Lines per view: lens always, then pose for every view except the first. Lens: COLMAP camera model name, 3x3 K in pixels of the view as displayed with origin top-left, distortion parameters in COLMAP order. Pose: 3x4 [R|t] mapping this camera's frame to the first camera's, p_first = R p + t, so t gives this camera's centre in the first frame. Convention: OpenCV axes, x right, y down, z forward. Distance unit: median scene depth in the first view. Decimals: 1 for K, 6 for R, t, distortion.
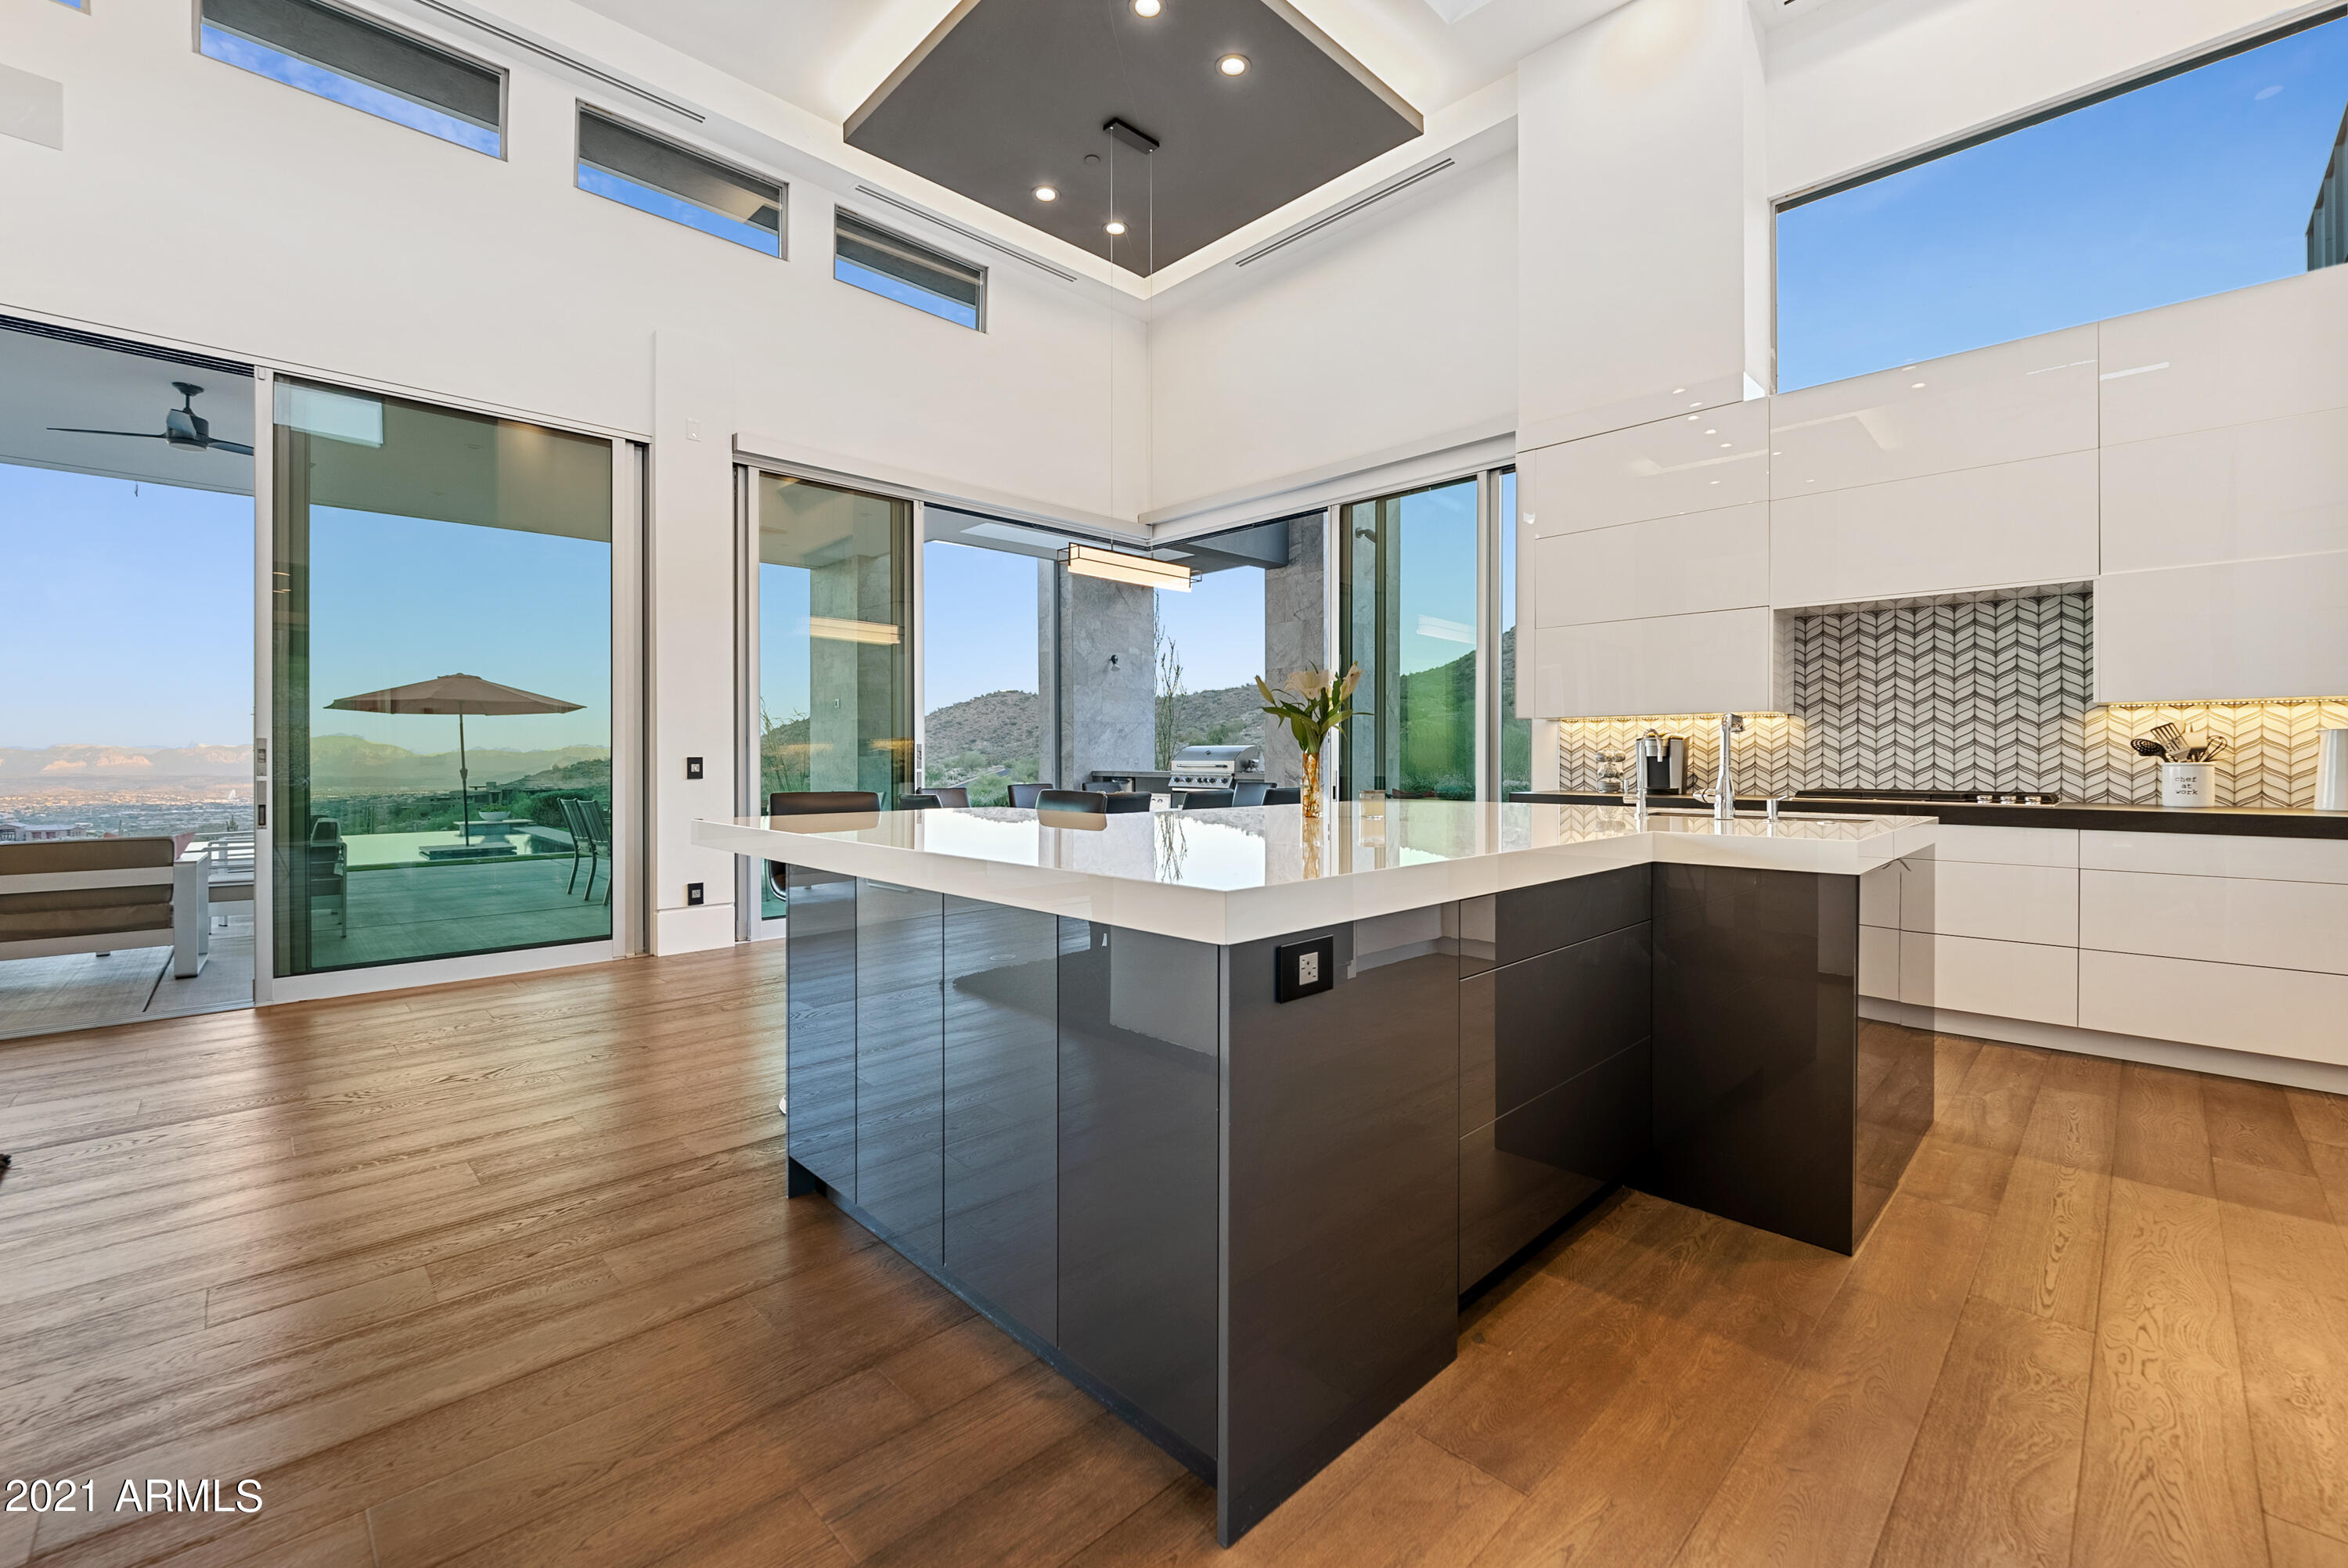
lens RADIAL K [[969.1, 0, 1169.0], [0, 969.1, 770.0], [0, 0, 1]] dist [-0.002634, -0.004665]
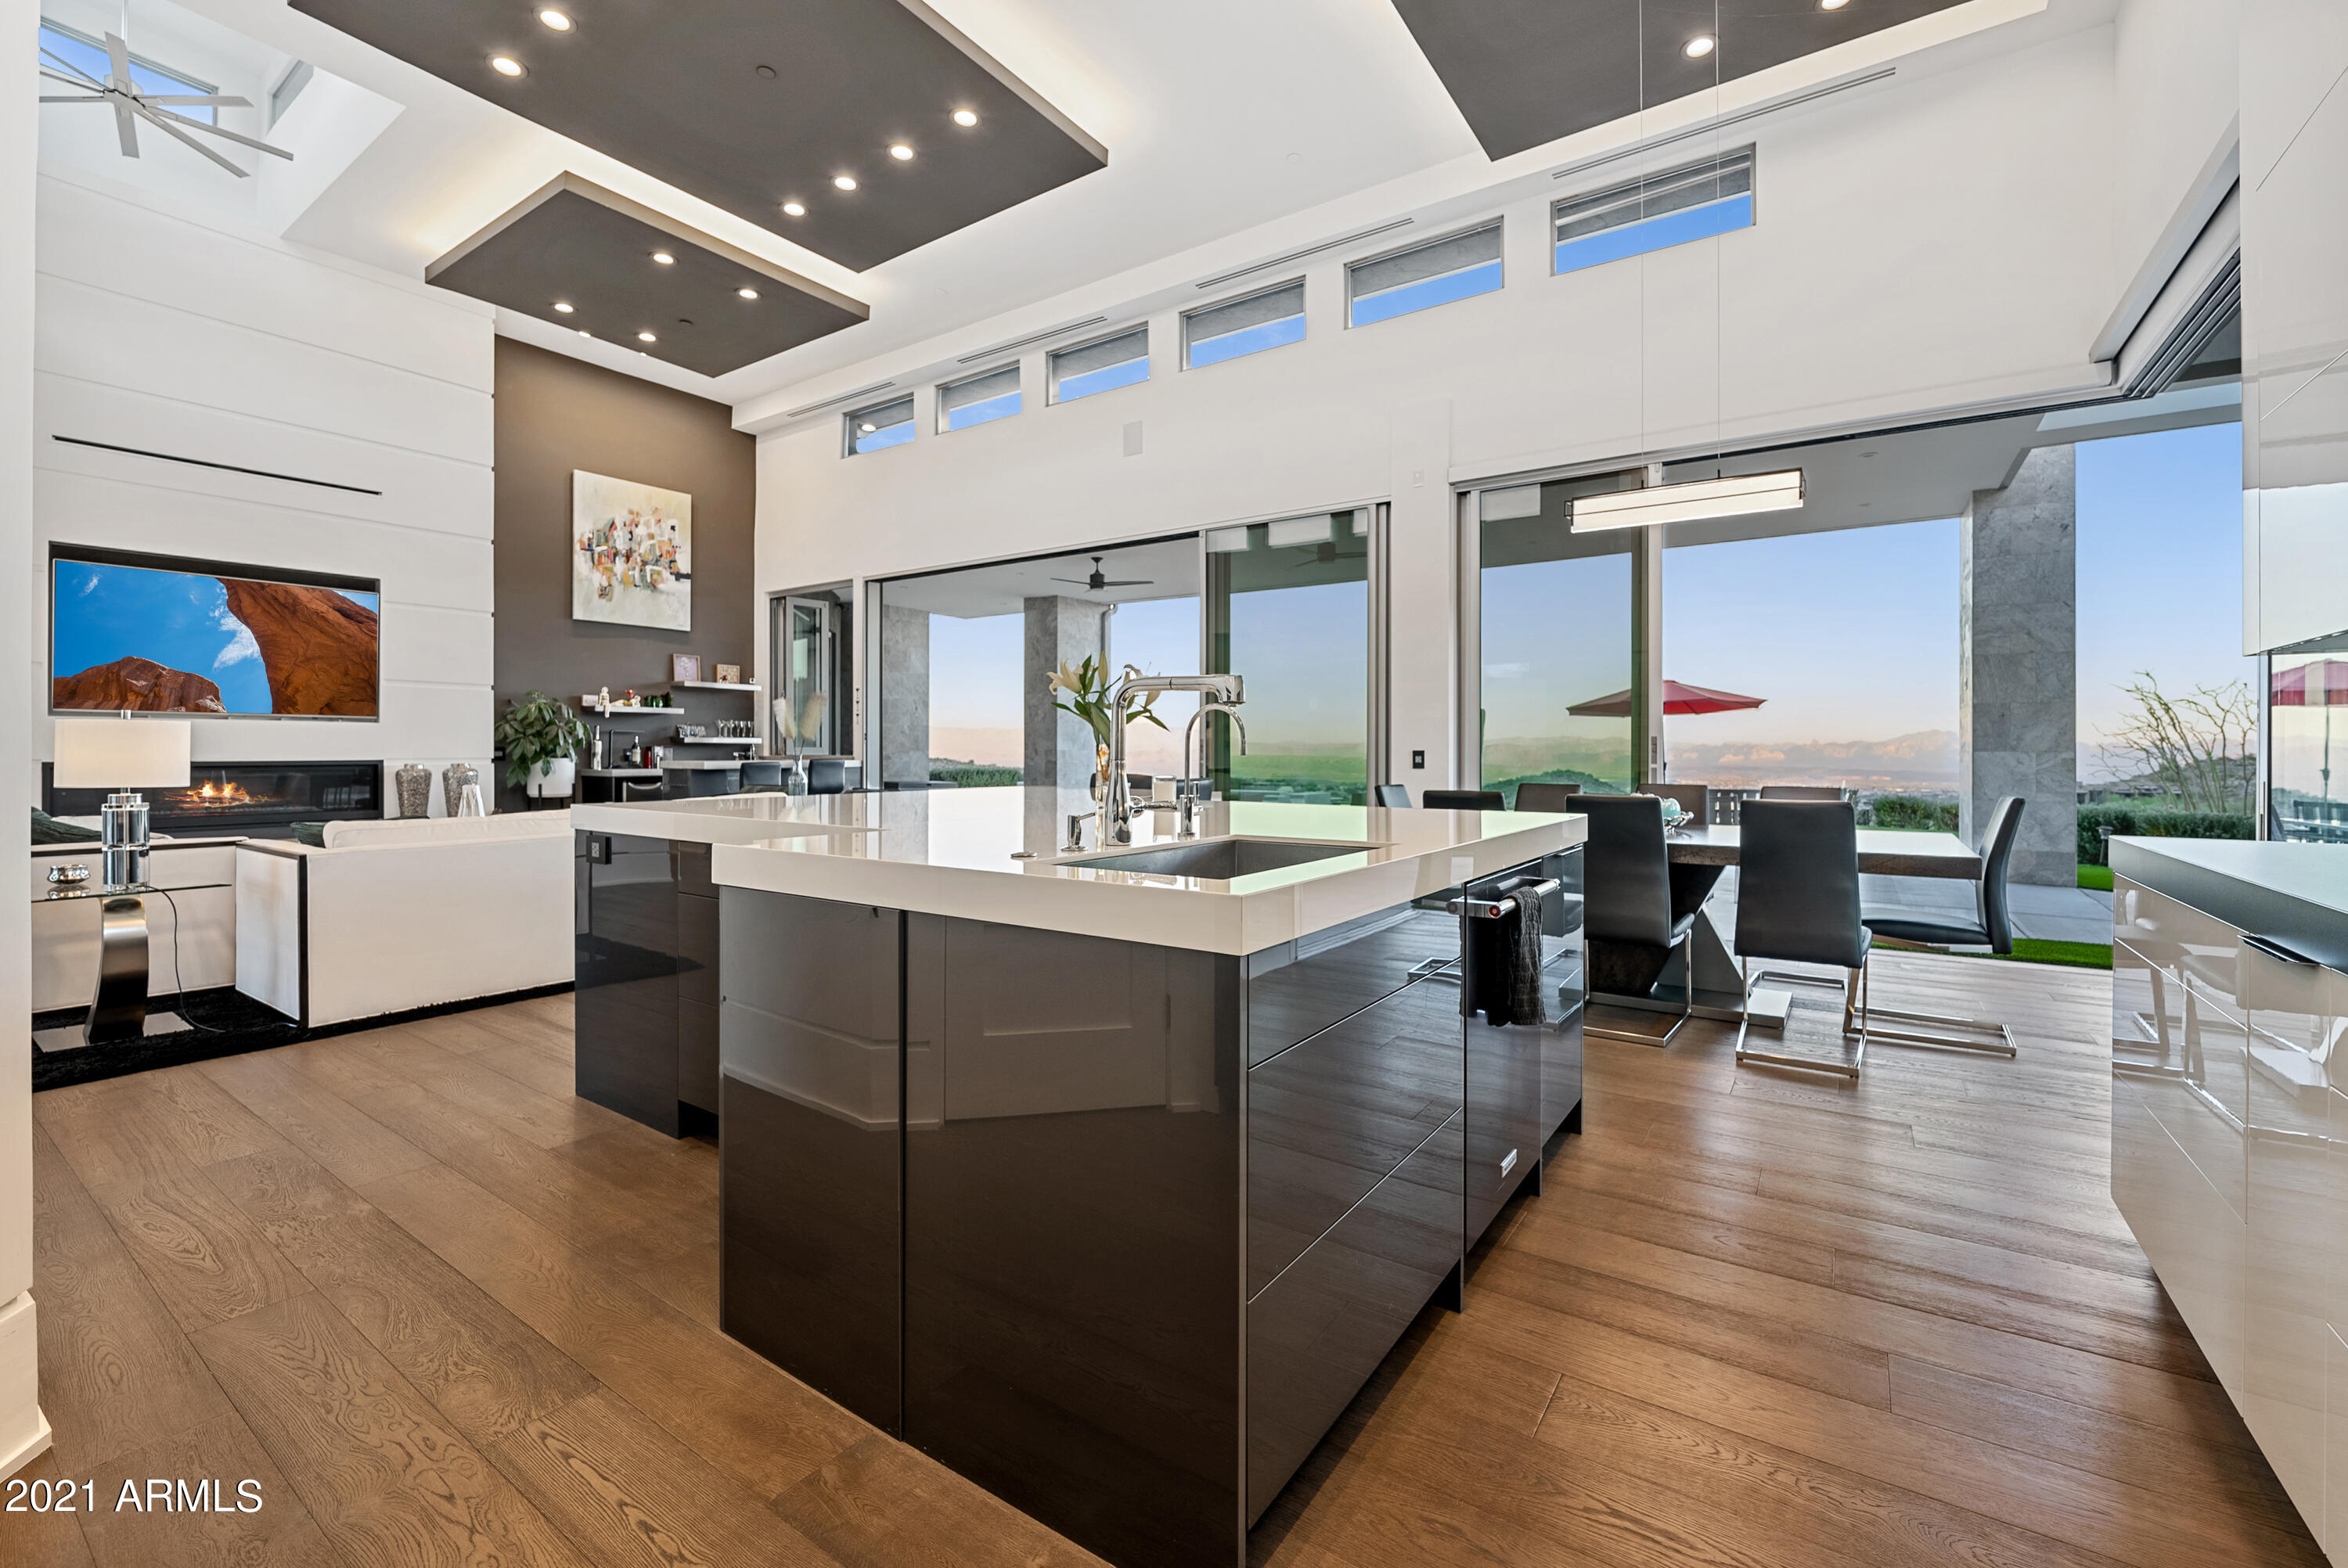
lens RADIAL K [[973.1, 0, 1171.9], [0, 973.1, 751.8], [0, 0, 1]] dist [-0.002302, -0.005301]
pose [[0.189576, 0.004545, -0.981856, 0.631269], [-0.018979, 0.999819, 0.000963, -0.006835], [0.981683, 0.018452, 0.189628, 0.473757]]
